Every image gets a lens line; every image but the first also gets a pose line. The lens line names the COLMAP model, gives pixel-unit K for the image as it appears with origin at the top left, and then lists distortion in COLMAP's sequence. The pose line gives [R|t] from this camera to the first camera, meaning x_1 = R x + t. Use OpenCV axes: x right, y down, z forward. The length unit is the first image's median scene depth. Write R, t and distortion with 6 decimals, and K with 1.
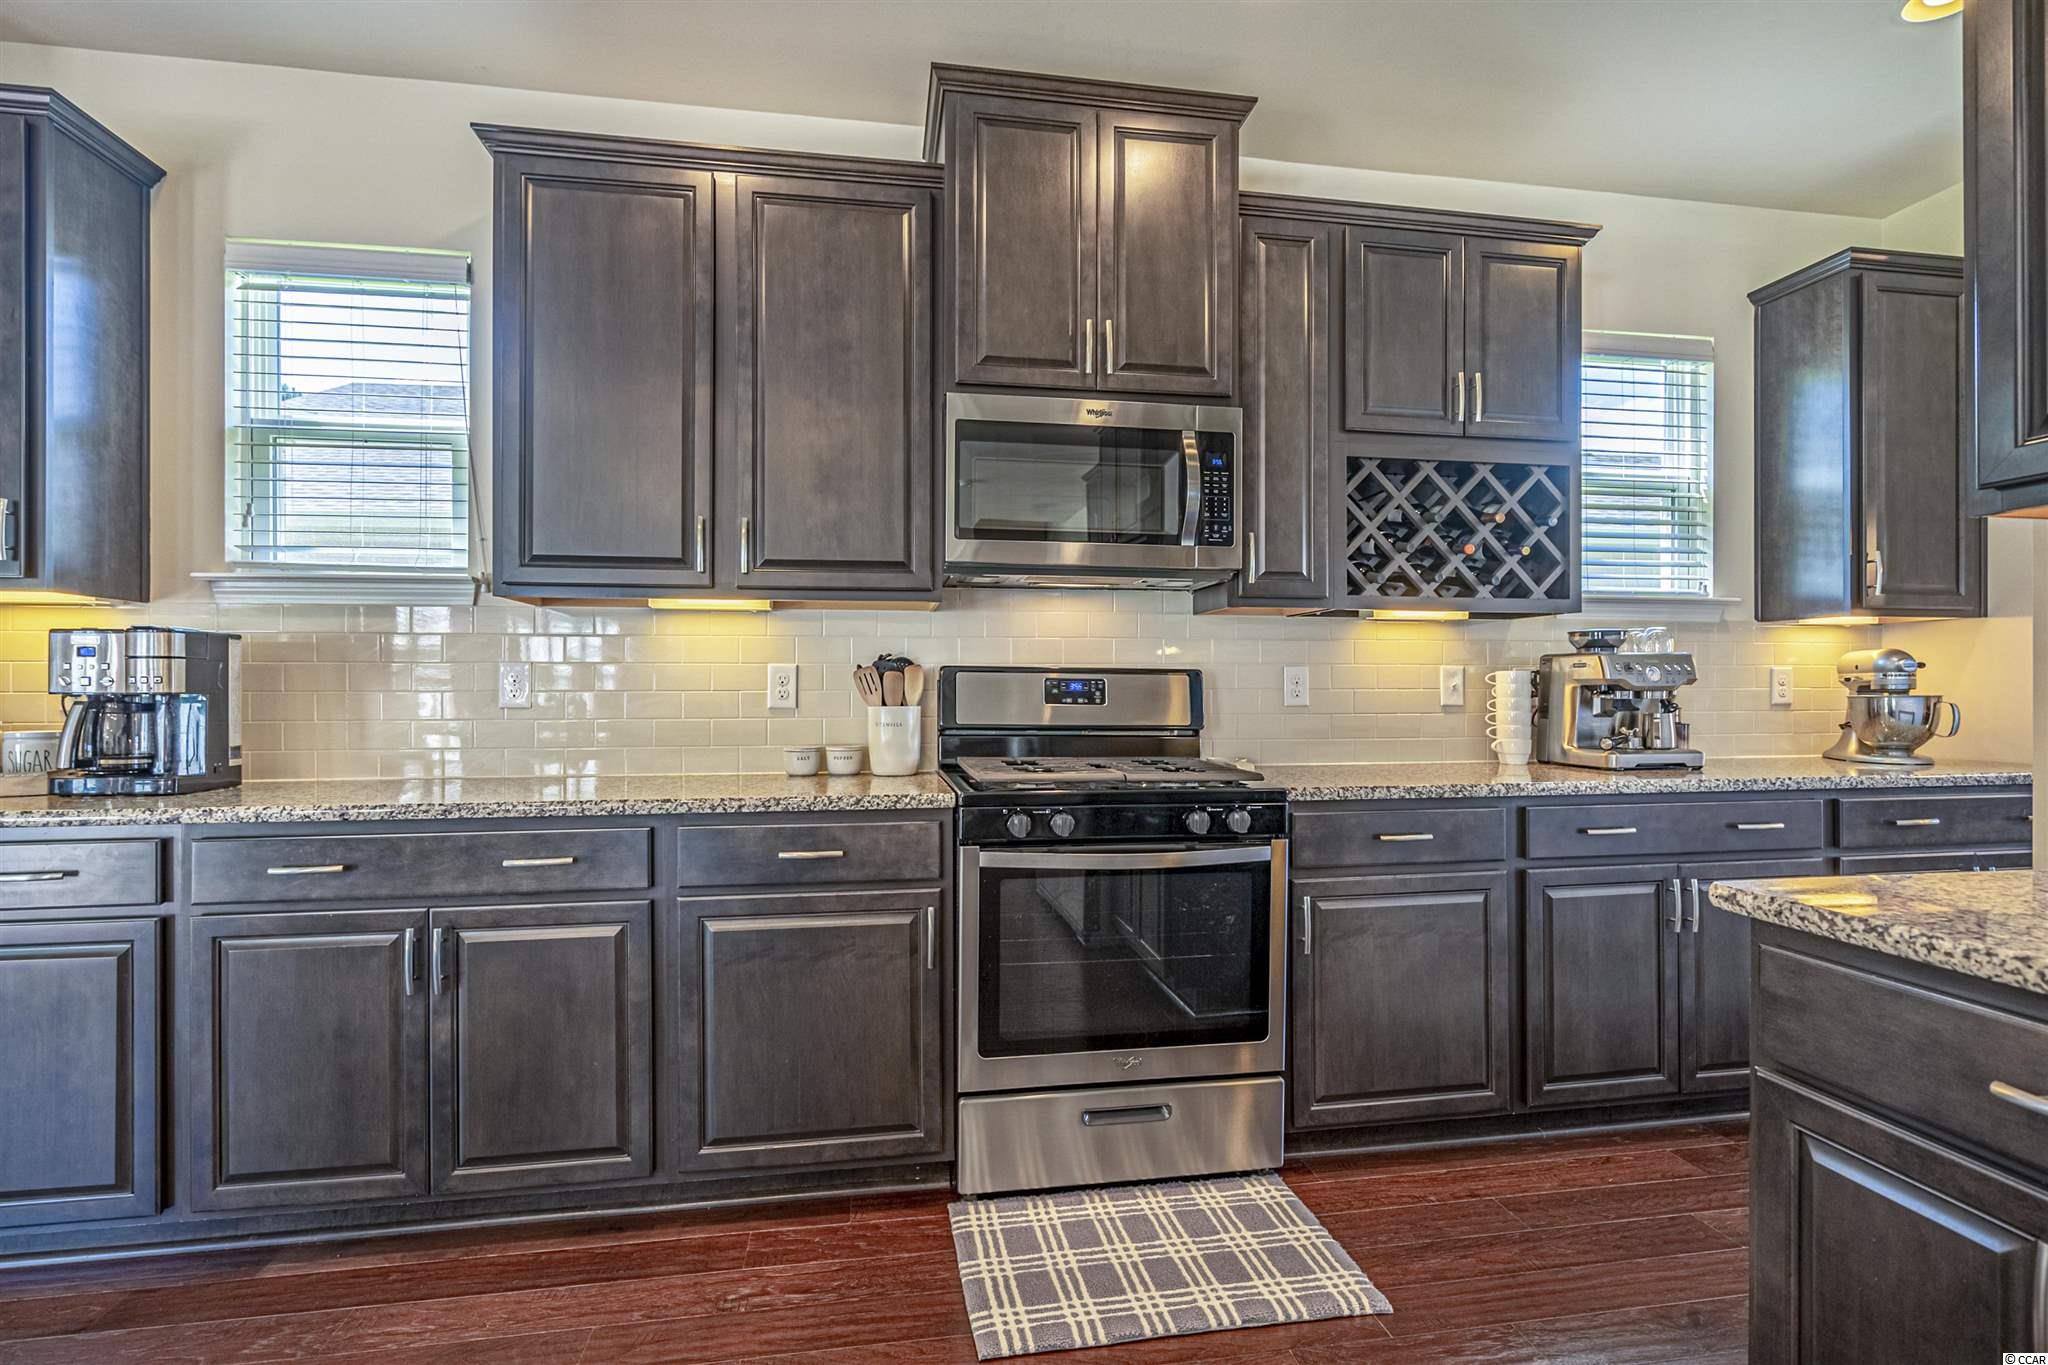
lens RADIAL K [[945.0, 0, 1024.9], [0, 945.0, 687.3], [0, 0, 1]] dist [-0.004501, -0.000575]
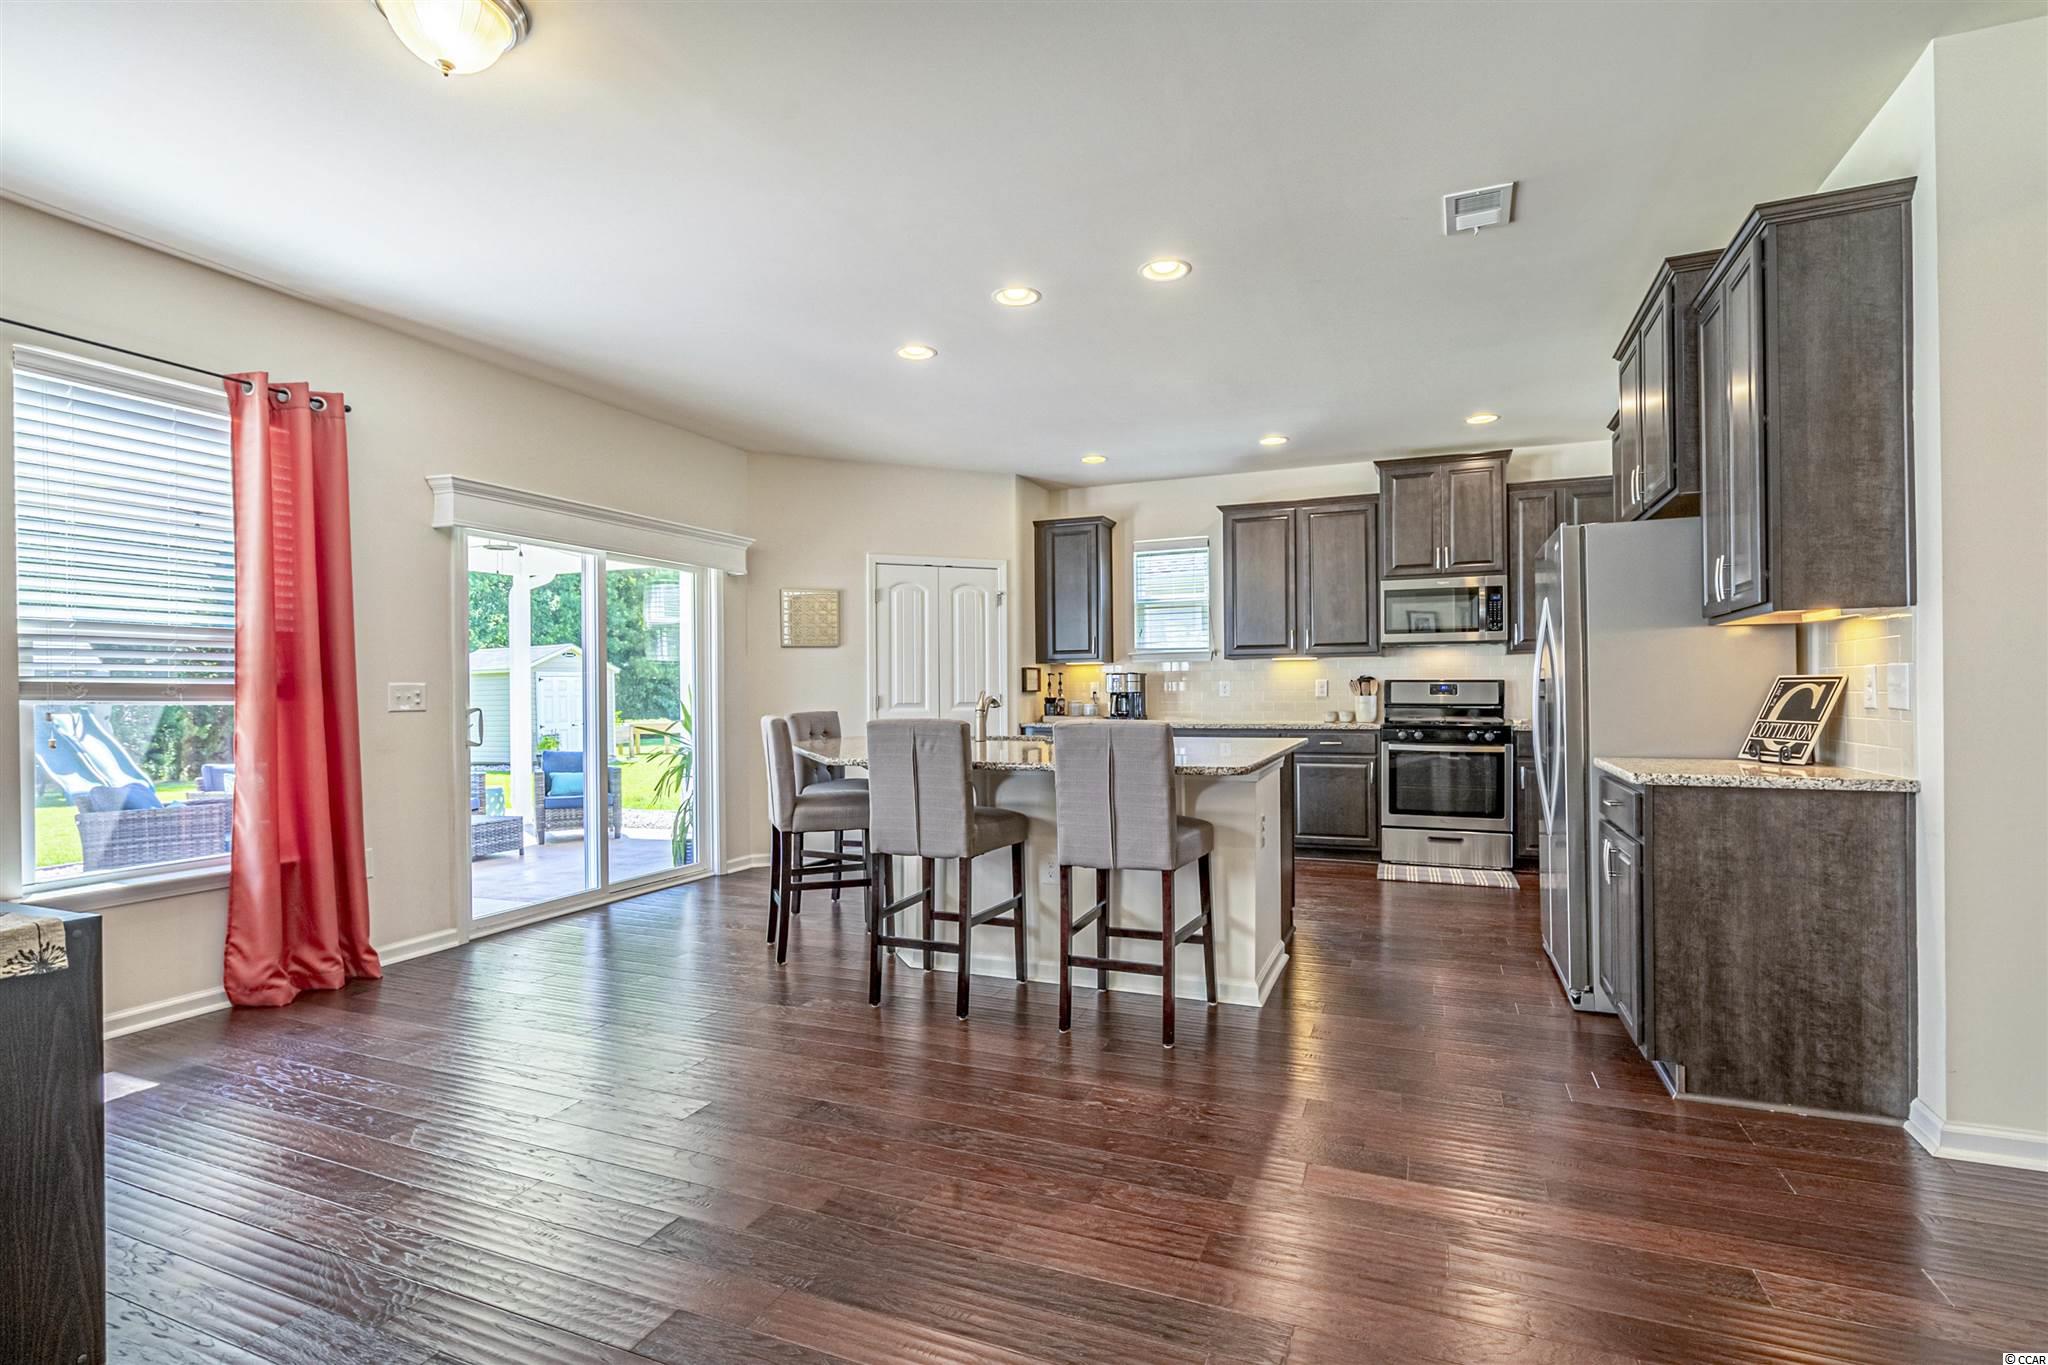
lens RADIAL K [[977.4, 0, 1022.4], [0, 977.4, 687.5], [0, 0, 1]] dist [-0.007195, 0.006922]
pose [[0.846268, -0.007857, -0.532699, 0.483337], [0.009621, 0.999954, 0.000536, -0.012745], [0.532670, -0.005579, 0.846304, -1.733410]]
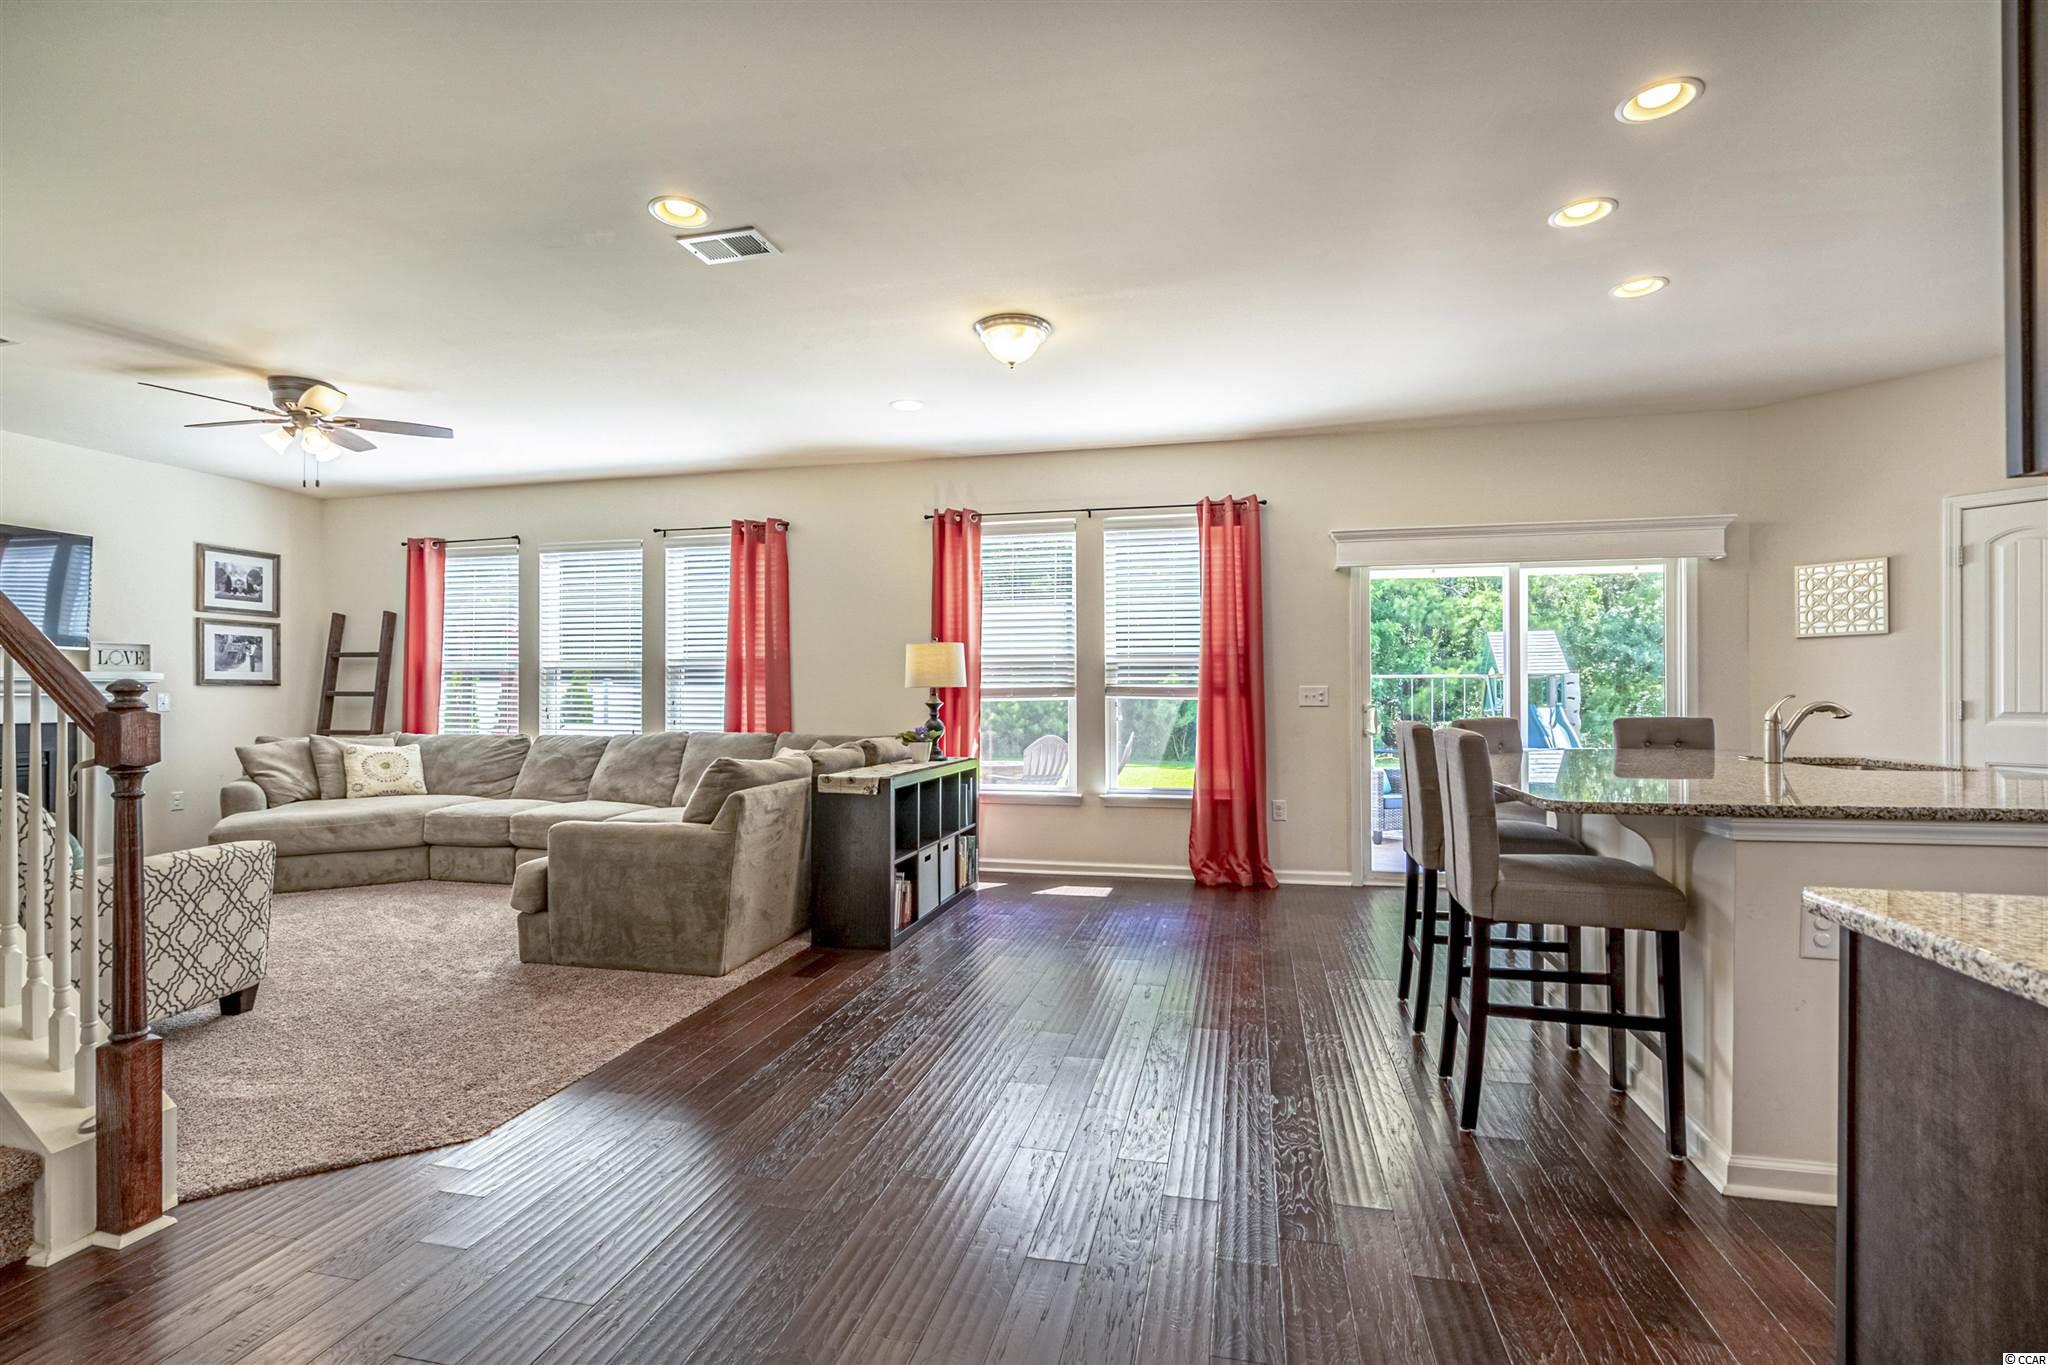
lens RADIAL K [[957.9, 0, 1022.1], [0, 957.9, 689.3], [0, 0, 1]] dist [-0.005239, 0.001024]
pose [[-0.385286, -0.005800, -0.922779, 1.064719], [0.003780, 0.999962, -0.007863, -0.006887], [0.922789, -0.006518, -0.385249, -0.643053]]
